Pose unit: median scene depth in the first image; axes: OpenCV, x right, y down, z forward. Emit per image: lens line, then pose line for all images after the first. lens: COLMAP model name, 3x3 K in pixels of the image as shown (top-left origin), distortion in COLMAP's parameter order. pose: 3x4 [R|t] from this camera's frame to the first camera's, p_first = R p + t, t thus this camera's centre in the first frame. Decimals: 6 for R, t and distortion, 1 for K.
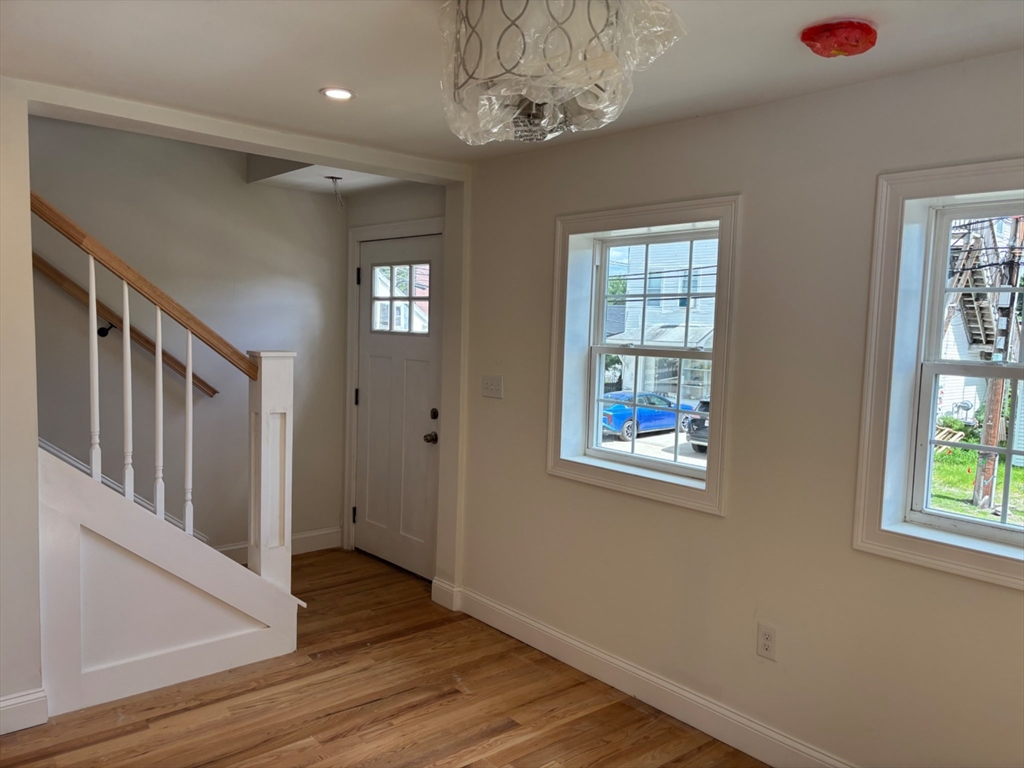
lens RADIAL K [[777.3, 0, 515.6], [0, 777.3, 380.7], [0, 0, 1]] dist [0.054717, -0.052087]
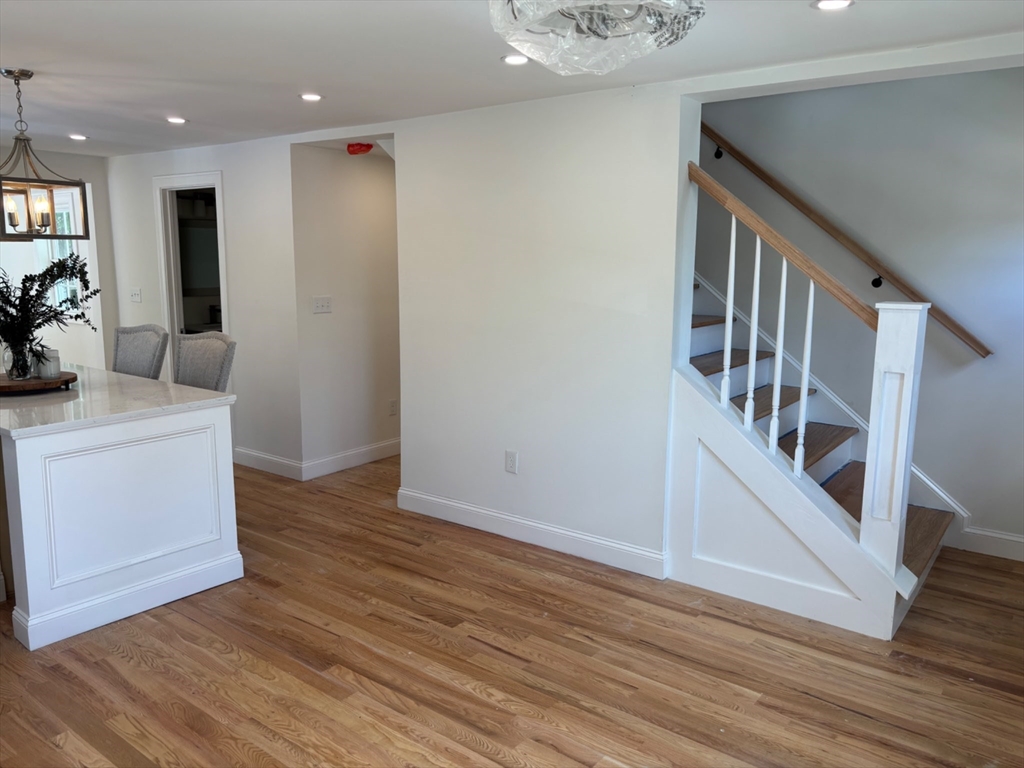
lens RADIAL K [[777.3, 0, 511.5], [0, 777.3, 378.0], [0, 0, 1]] dist [0.054717, -0.052087]
pose [[0.236189, 0.129466, -0.963044, 0.498662], [-0.086079, 0.989976, 0.111975, -0.016308], [0.967887, 0.056451, 0.244966, 0.392728]]
